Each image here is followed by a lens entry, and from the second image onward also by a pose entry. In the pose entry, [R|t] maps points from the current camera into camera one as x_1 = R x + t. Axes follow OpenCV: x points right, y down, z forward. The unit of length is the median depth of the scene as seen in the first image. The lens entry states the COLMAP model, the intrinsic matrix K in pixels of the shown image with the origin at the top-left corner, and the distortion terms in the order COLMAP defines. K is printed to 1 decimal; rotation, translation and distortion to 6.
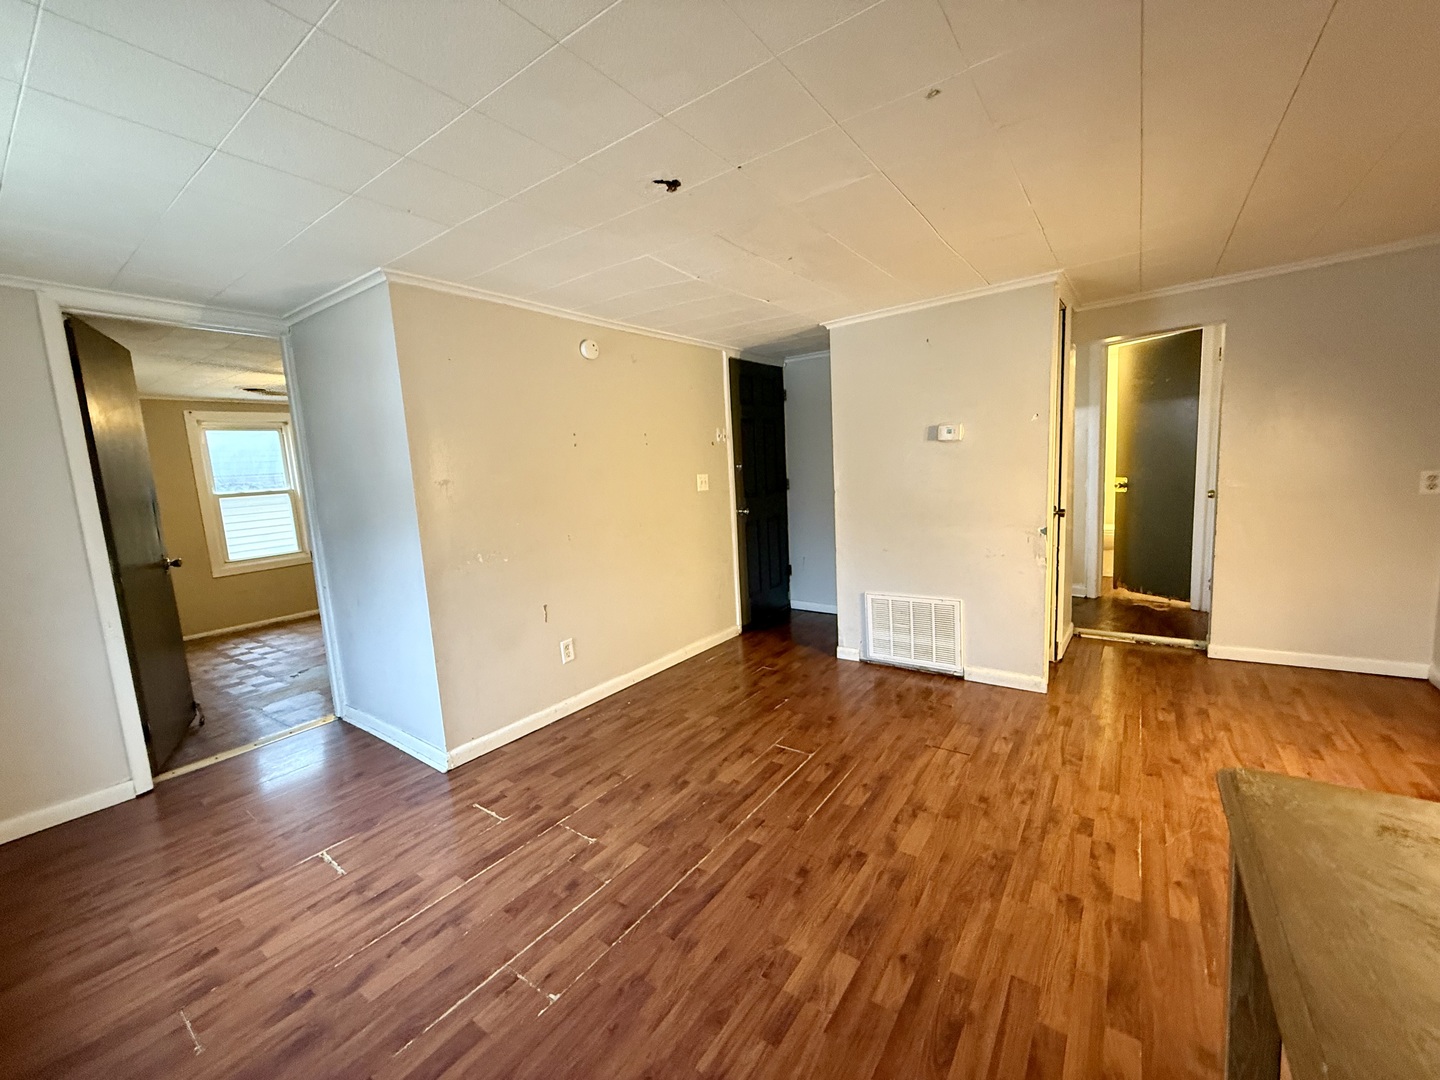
lens RADIAL K [[570.5, 0, 717.1], [0, 570.5, 539.3], [0, 0, 1]] dist [-0.000908, 0.000002]
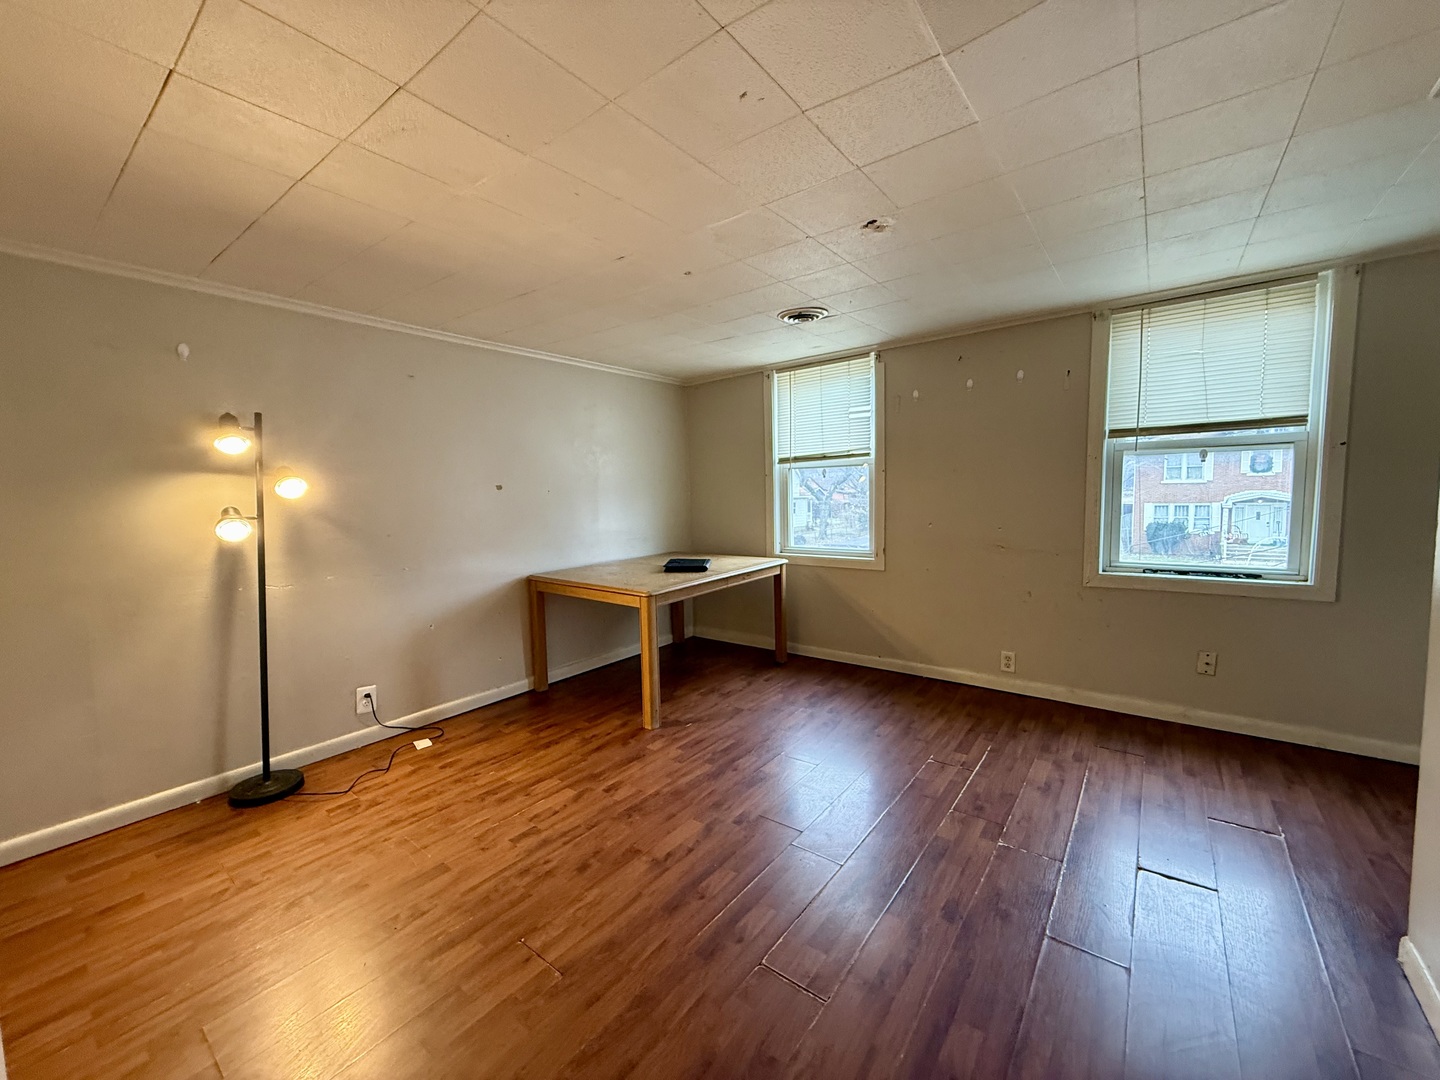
lens RADIAL K [[570.5, 0, 717.1], [0, 570.5, 539.3], [0, 0, 1]] dist [-0.000908, 0.000002]
pose [[-0.996211, 0.079627, 0.034985, 0.116997], [0.085213, 0.974119, 0.209358, -0.139467], [-0.017409, 0.211546, -0.977213, 1.124821]]
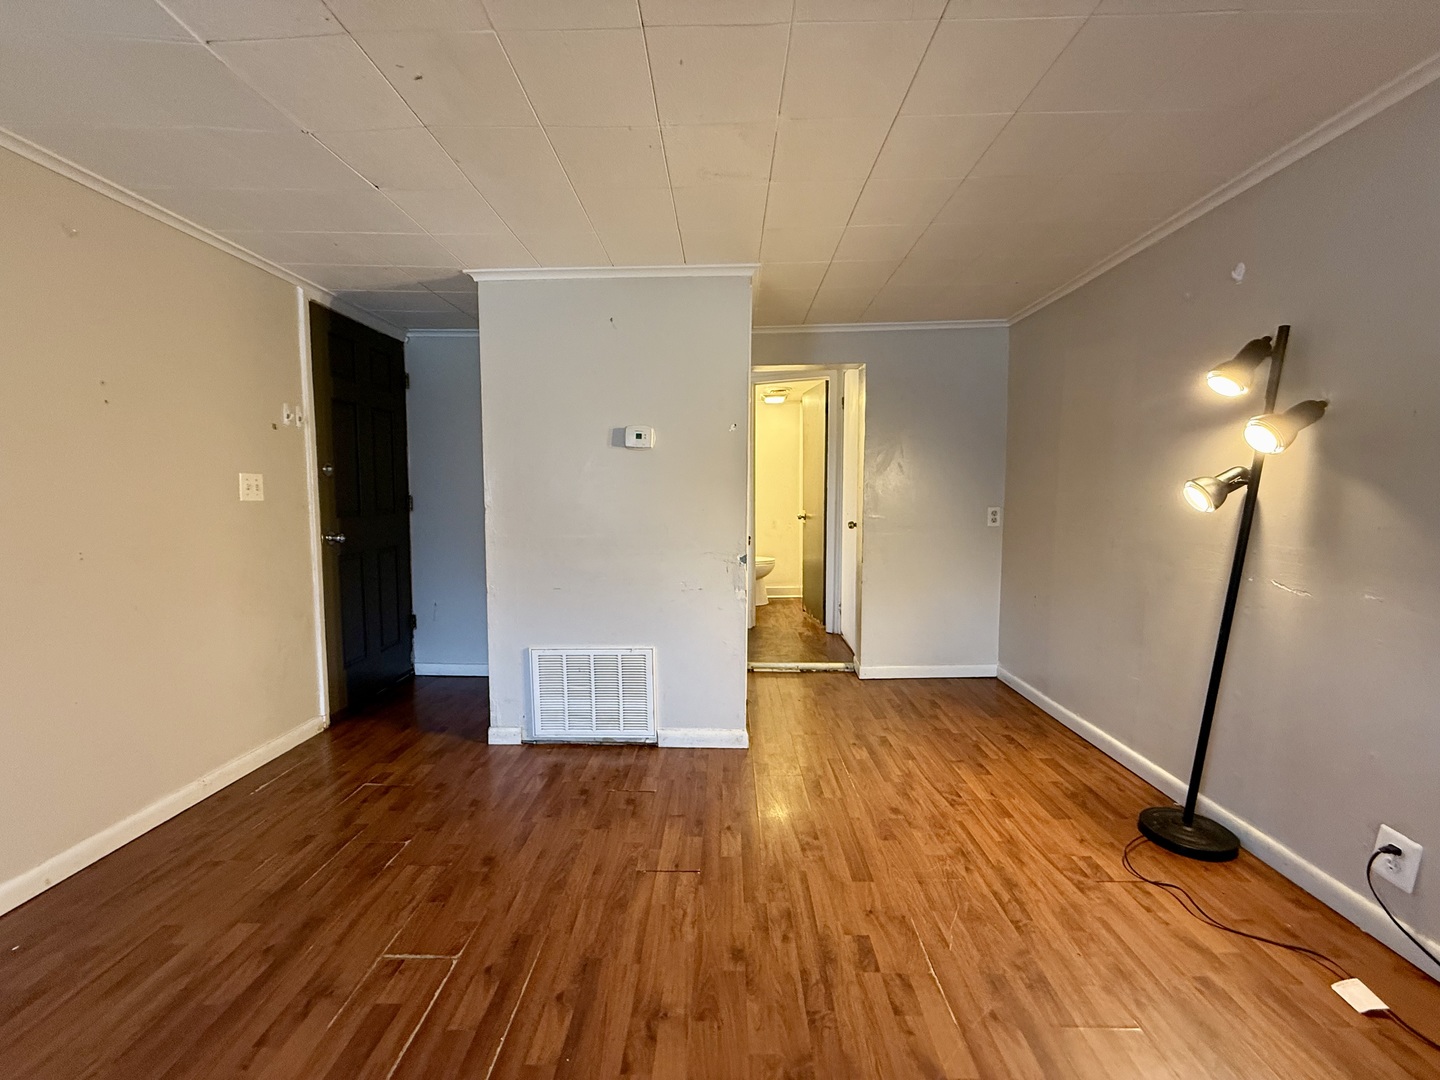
lens RADIAL K [[570.5, 0, 717.1], [0, 570.5, 539.3], [0, 0, 1]] dist [-0.000908, 0.000002]
pose [[0.816241, 0.011750, 0.577592, 0.034403], [0.027997, 0.997814, -0.059864, 0.005504], [-0.577033, 0.065034, 0.814128, 0.277654]]
